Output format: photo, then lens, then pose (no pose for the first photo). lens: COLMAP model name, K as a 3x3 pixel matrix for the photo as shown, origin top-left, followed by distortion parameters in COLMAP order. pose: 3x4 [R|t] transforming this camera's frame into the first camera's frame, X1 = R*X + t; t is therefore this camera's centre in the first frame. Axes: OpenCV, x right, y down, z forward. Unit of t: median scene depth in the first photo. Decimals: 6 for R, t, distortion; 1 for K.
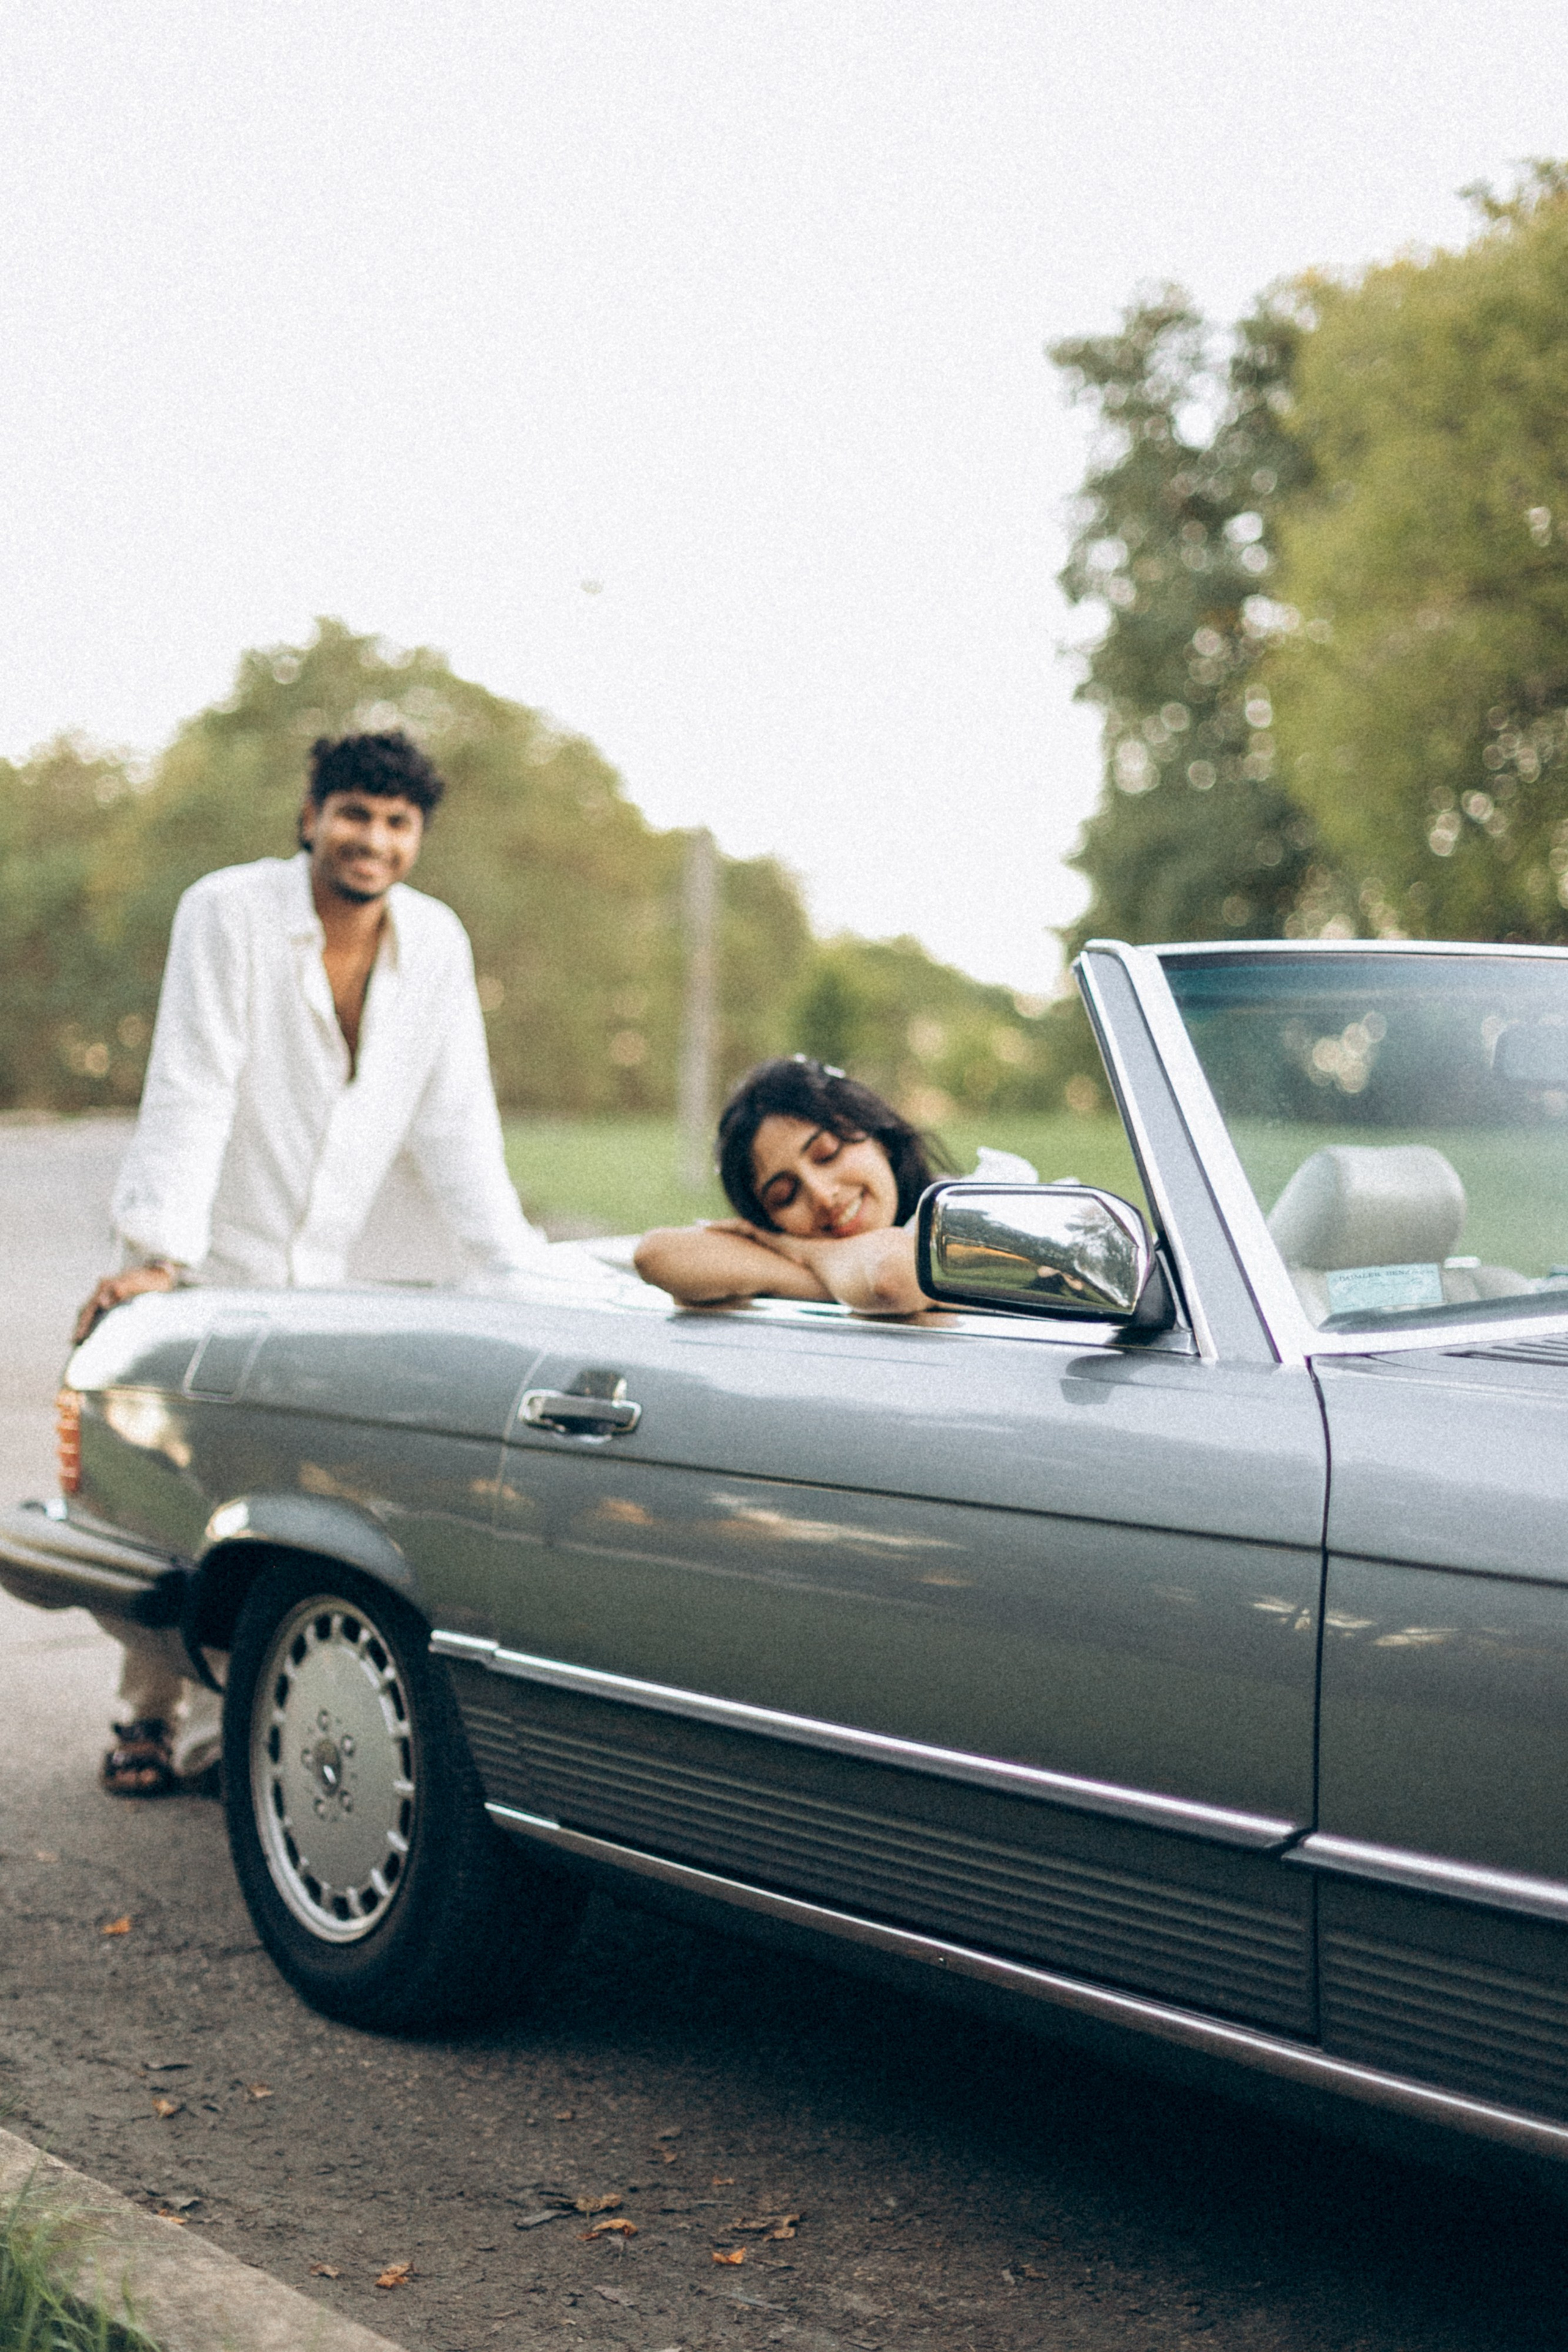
lens RADIAL K [[3373.7, 0, 801.1], [0, 3373.7, 1228.2], [0, 0, 1]] dist [0.006703, 0.000000]
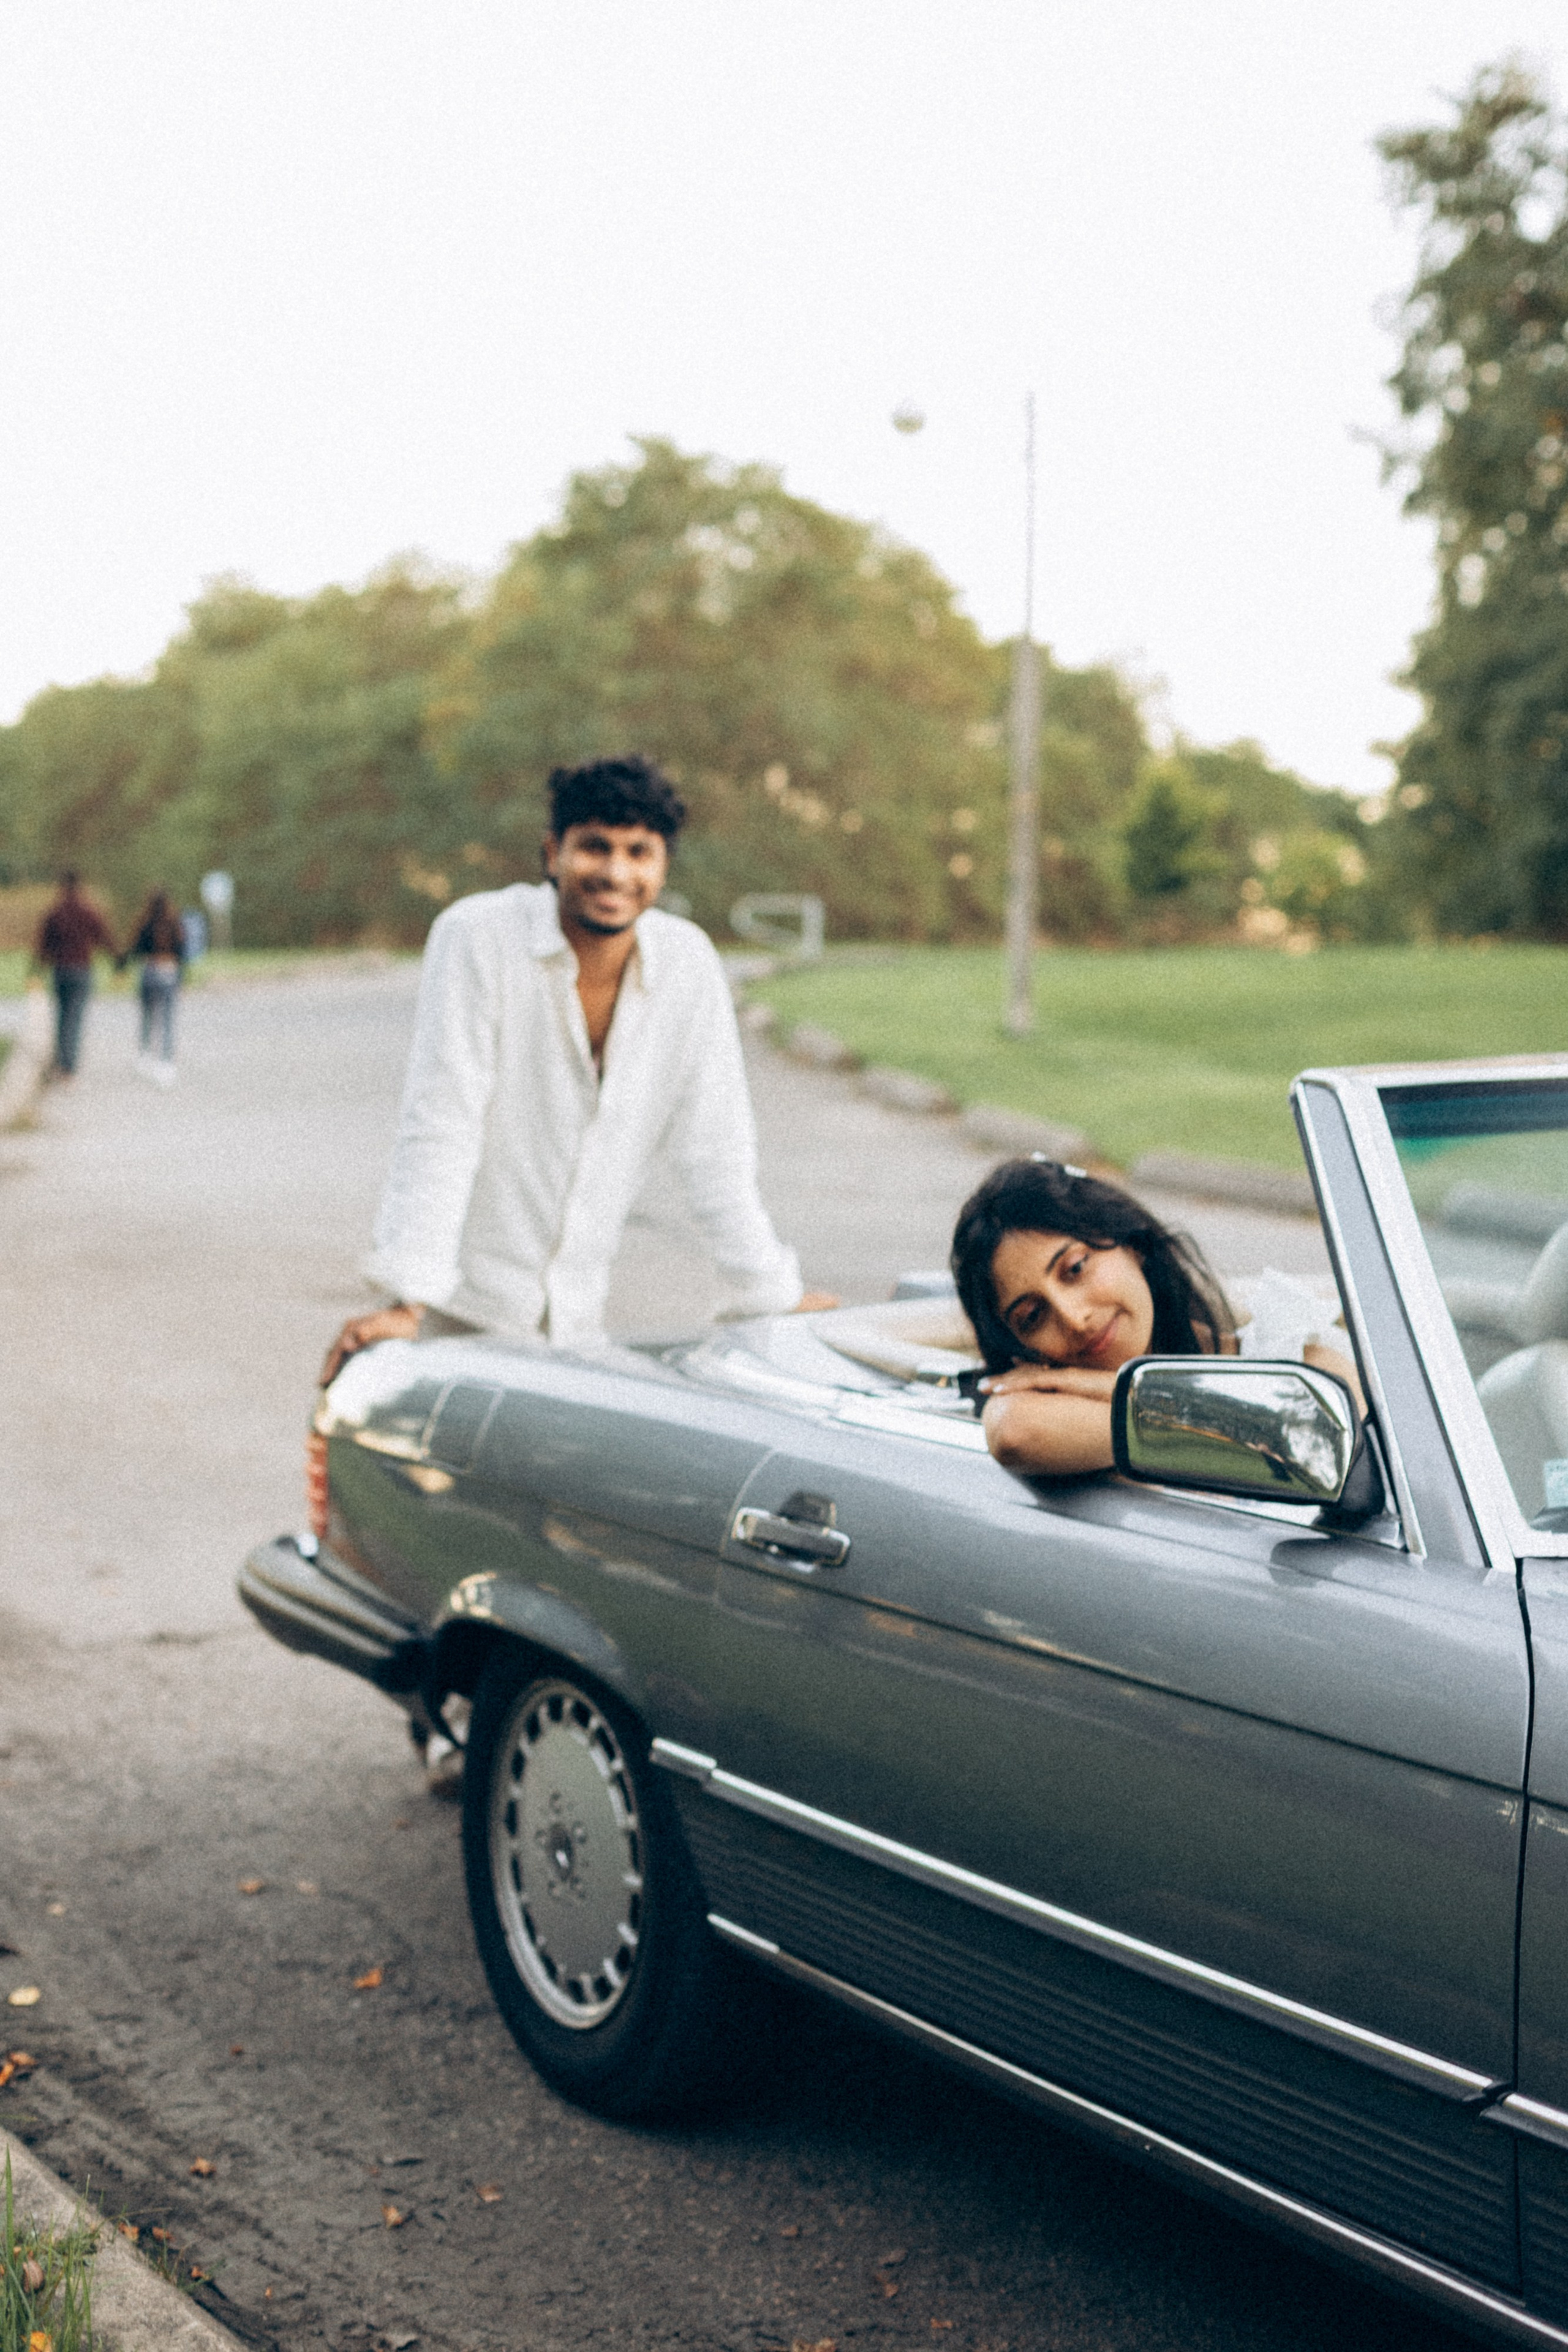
lens RADIAL K [[3373.7, 0, 777.9], [0, 3373.7, 1178.8], [0, 0, 1]] dist [0.006703, 0.000000]
pose [[0.994185, -0.008471, -0.107352, 0.026620], [0.013016, 0.999045, 0.041707, -0.065698], [0.106896, -0.042862, 0.993346, 0.020641]]
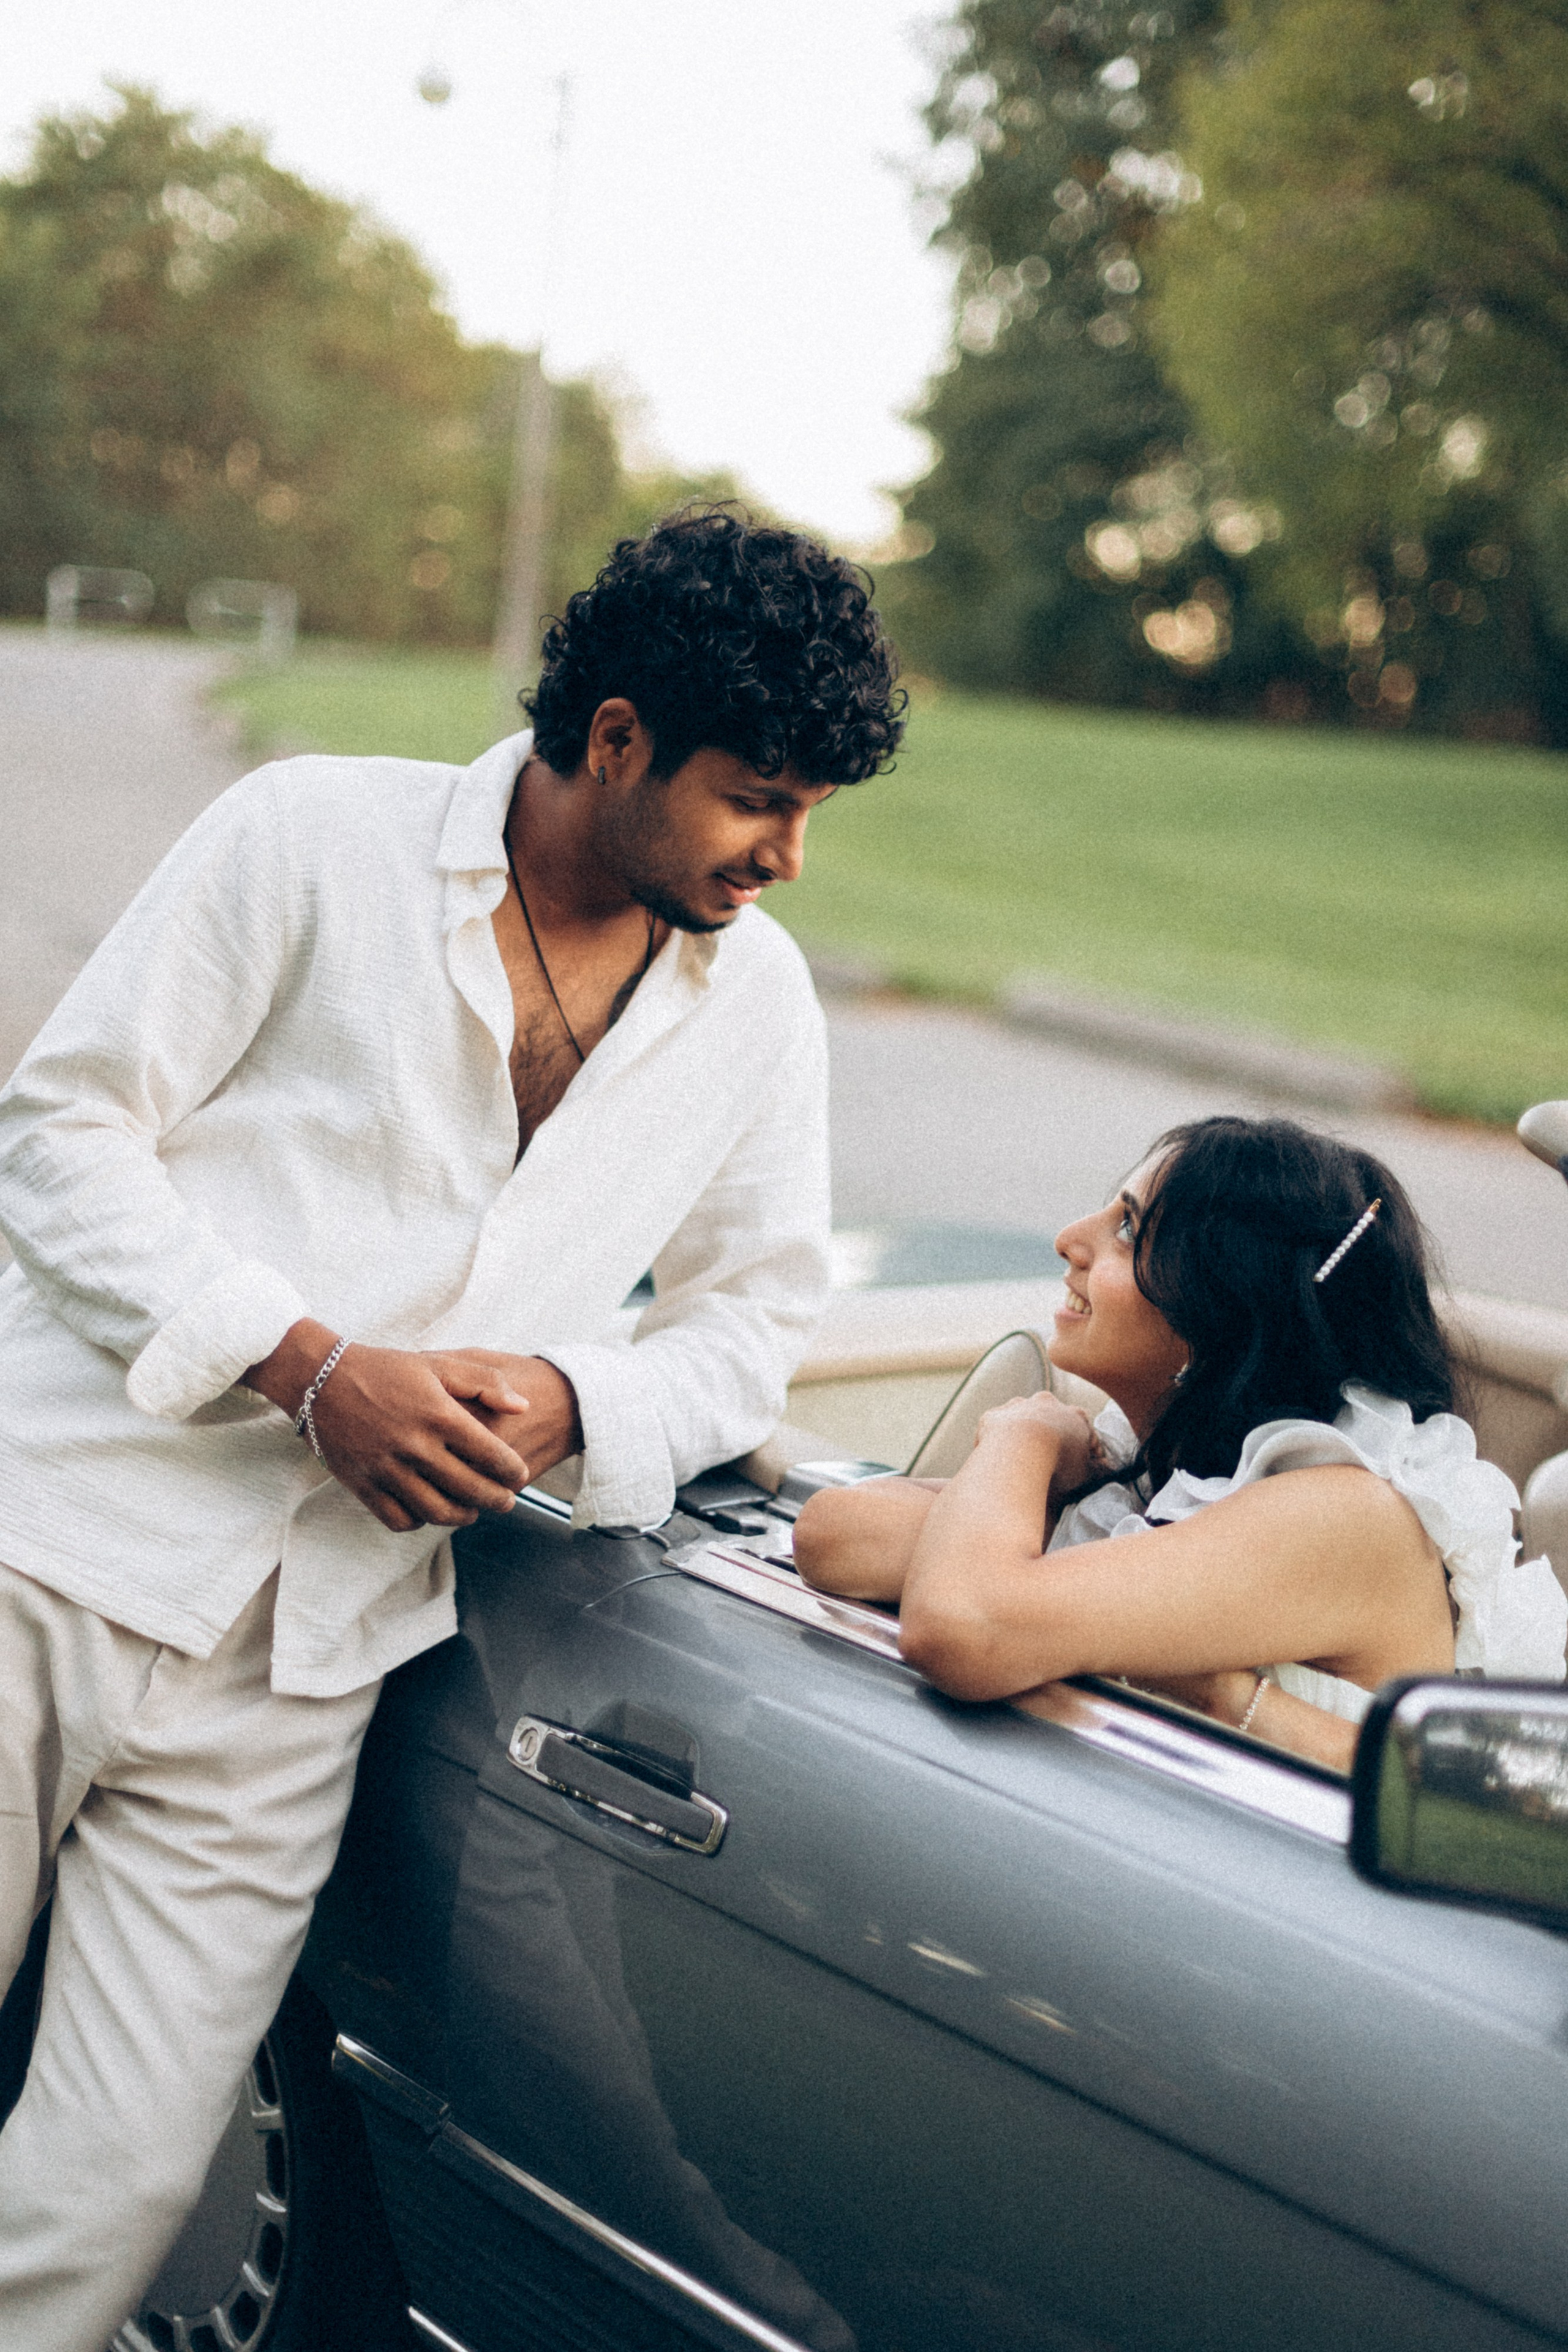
lens RADIAL K [[3373.7, 0, 784.2], [0, 3373.7, 1170.9], [0, 0, 1]] dist [0.006703, 0.000000]
pose [[0.996400, 0.055619, 0.063977, -0.057740], [-0.062940, 0.990923, 0.118788, -0.091017], [-0.056790, -0.122387, 0.990856, 0.302926]]
